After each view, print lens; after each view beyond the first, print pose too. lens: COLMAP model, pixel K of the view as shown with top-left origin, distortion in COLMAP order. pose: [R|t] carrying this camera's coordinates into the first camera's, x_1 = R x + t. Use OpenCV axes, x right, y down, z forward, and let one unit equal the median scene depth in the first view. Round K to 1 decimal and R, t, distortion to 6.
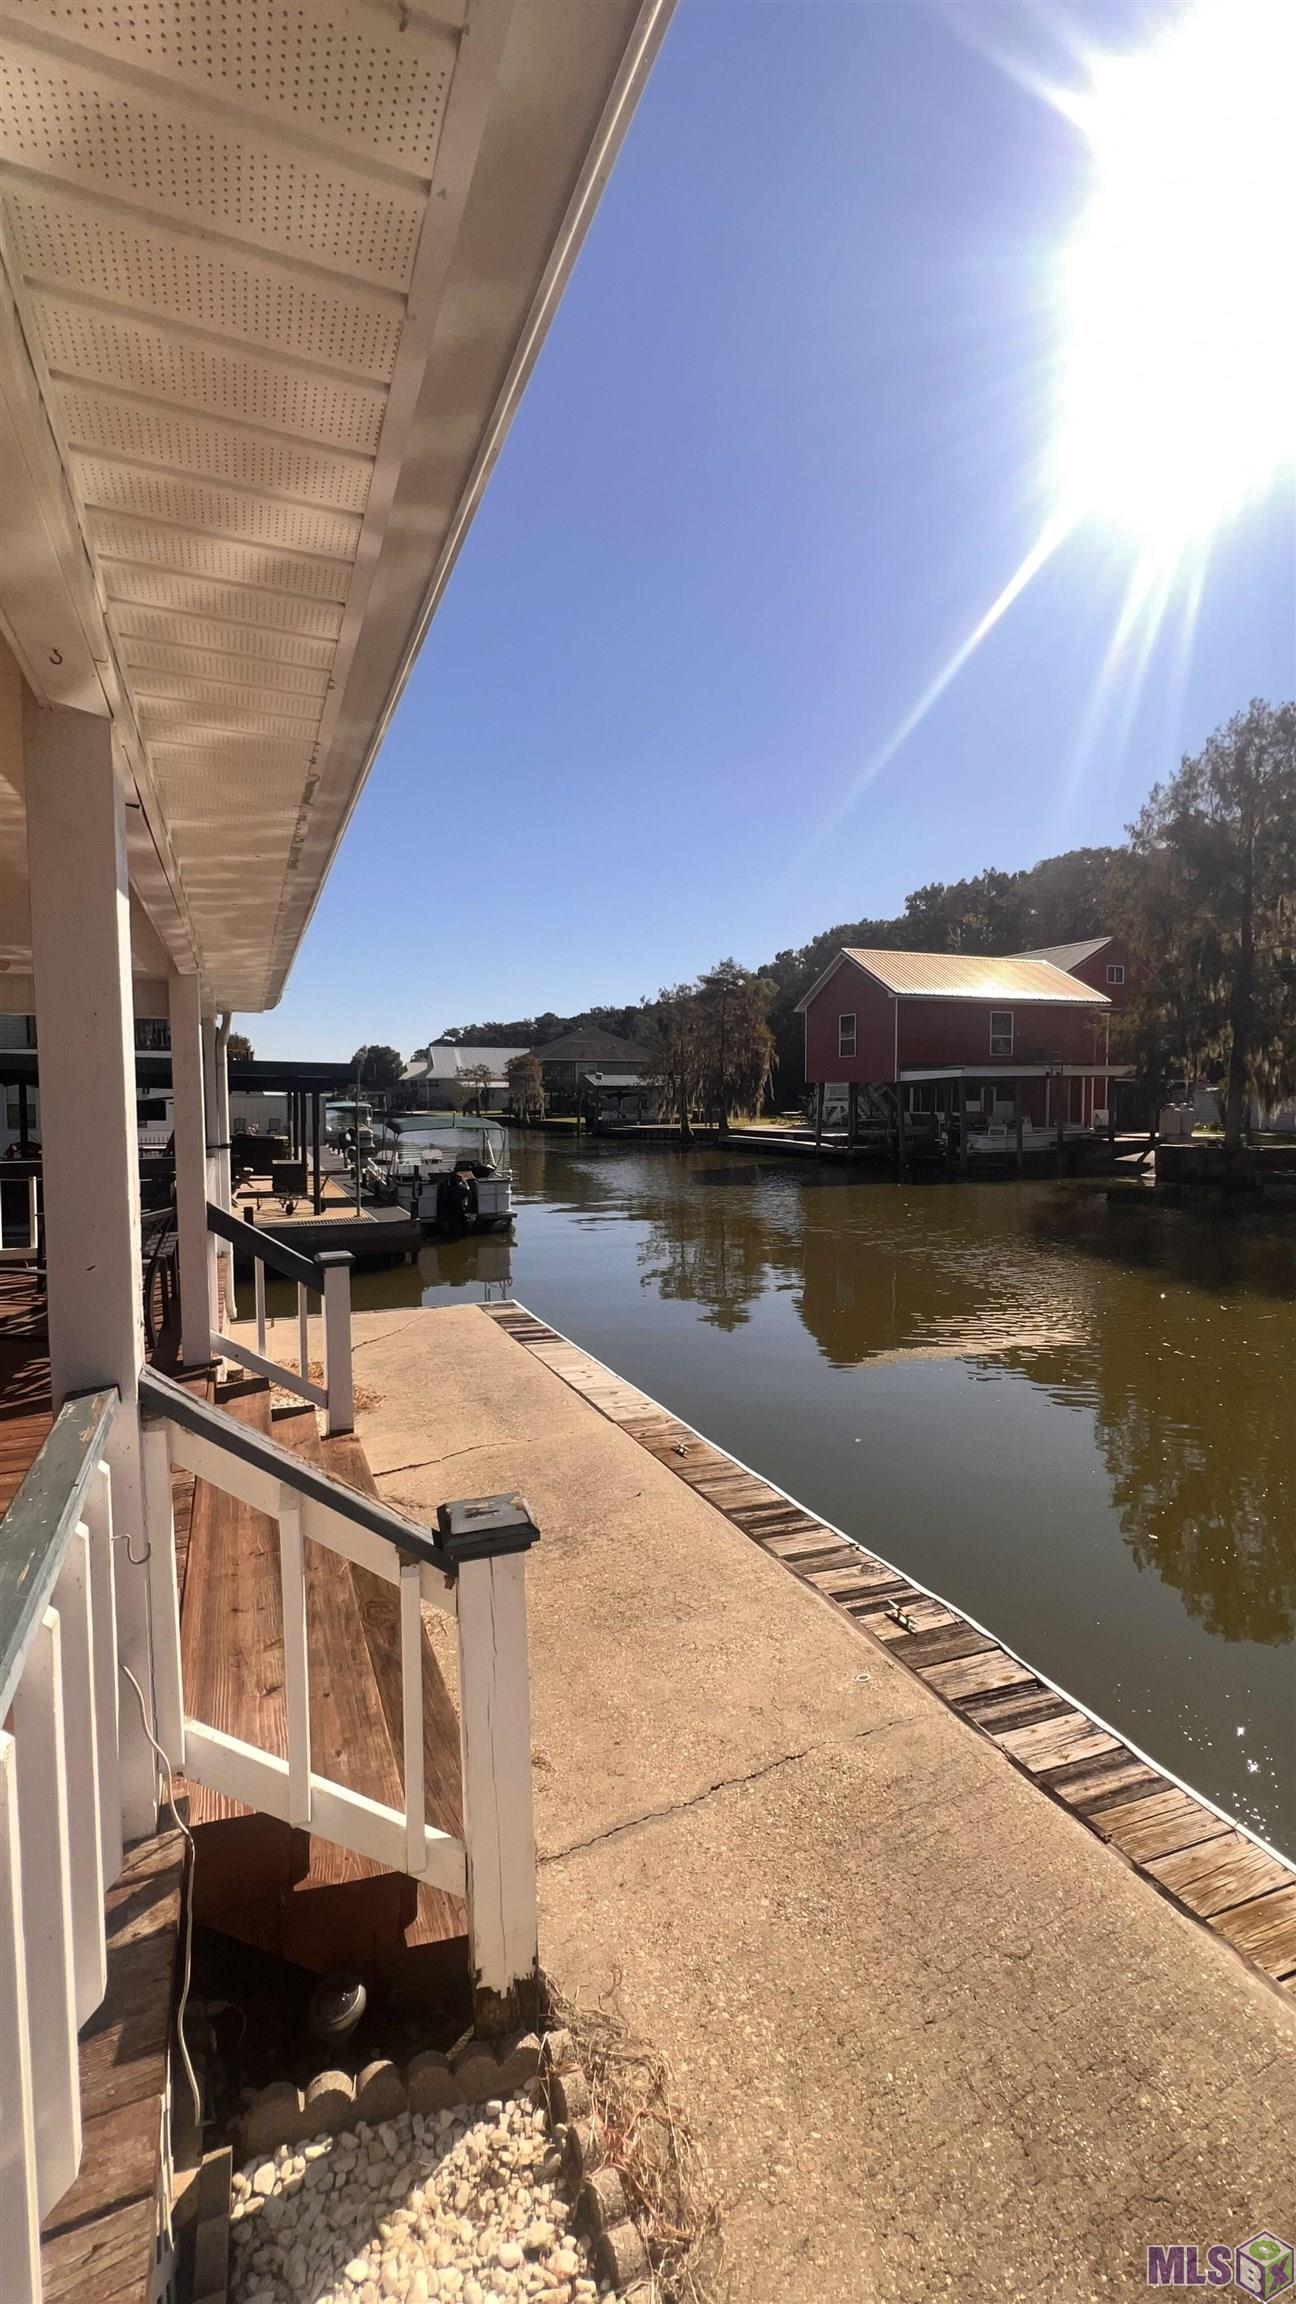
lens RADIAL K [[925.3, 0, 648.8], [0, 925.3, 1144.2], [0, 0, 1]] dist [-0.002715, 0.000660]
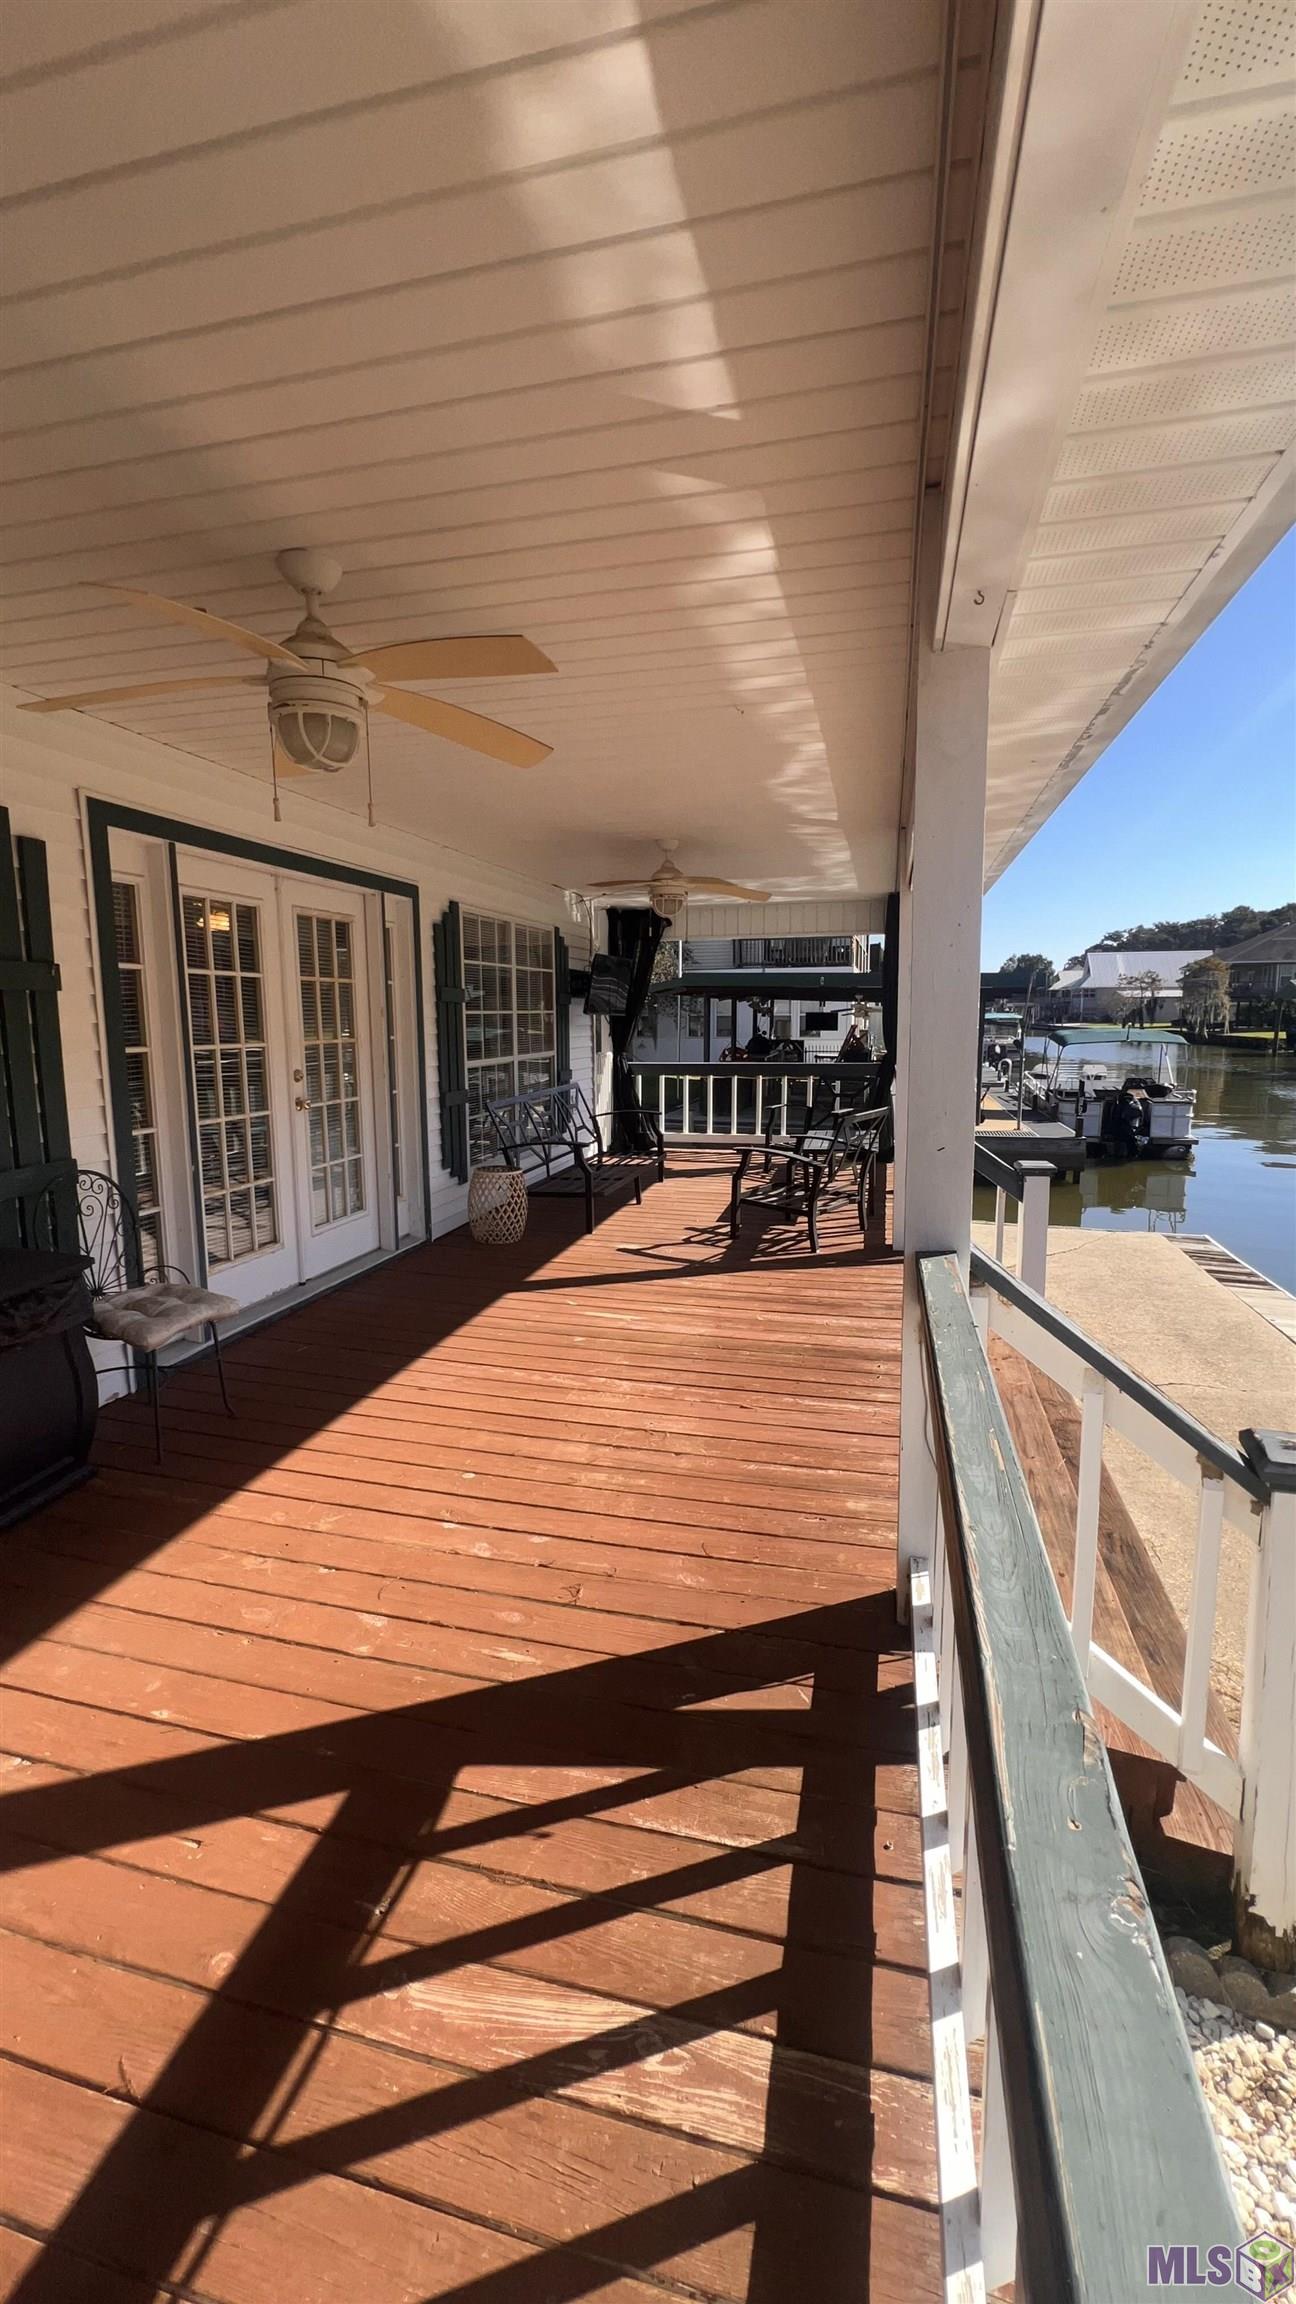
lens RADIAL K [[925.3, 0, 653.0], [0, 925.3, 1140.2], [0, 0, 1]] dist [-0.002715, 0.000660]
pose [[0.788876, 0.080393, -0.609271, -0.006197], [-0.025362, 0.994821, 0.098428, 0.000592], [0.614028, -0.062196, 0.786830, -0.004645]]
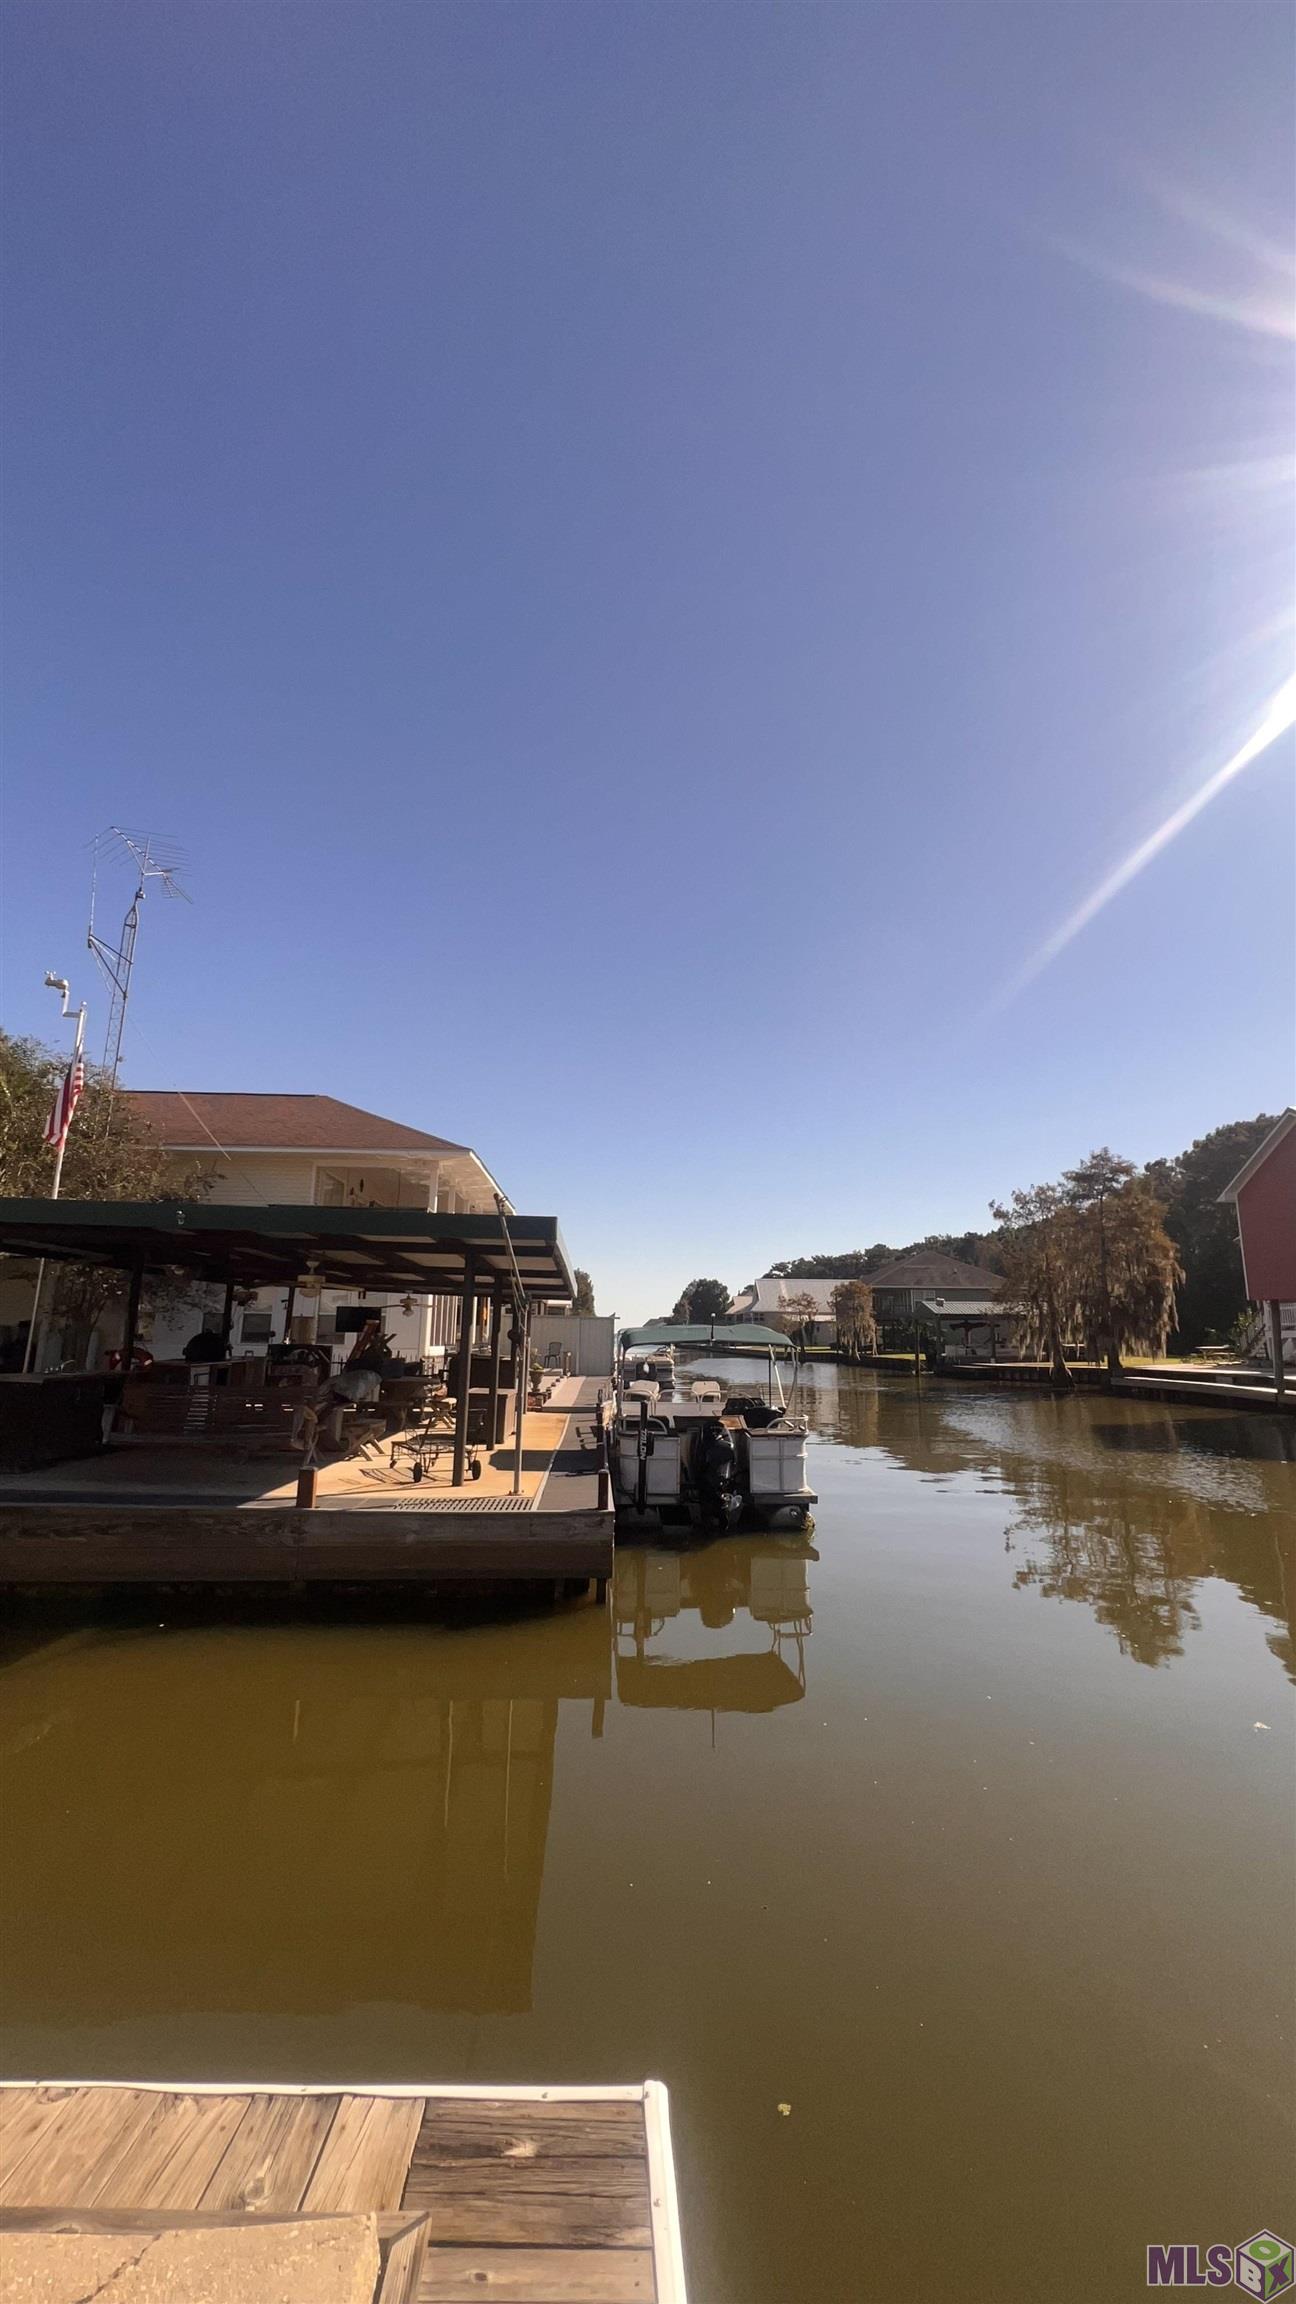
lens RADIAL K [[925.3, 0, 679.6], [0, 925.3, 1148.5], [0, 0, 1]] dist [-0.002715, 0.000660]
pose [[0.949285, -0.053294, -0.309868, -0.013635], [-0.025466, 0.969260, -0.244719, 0.003534], [0.313385, 0.240199, 0.918746, 0.152778]]
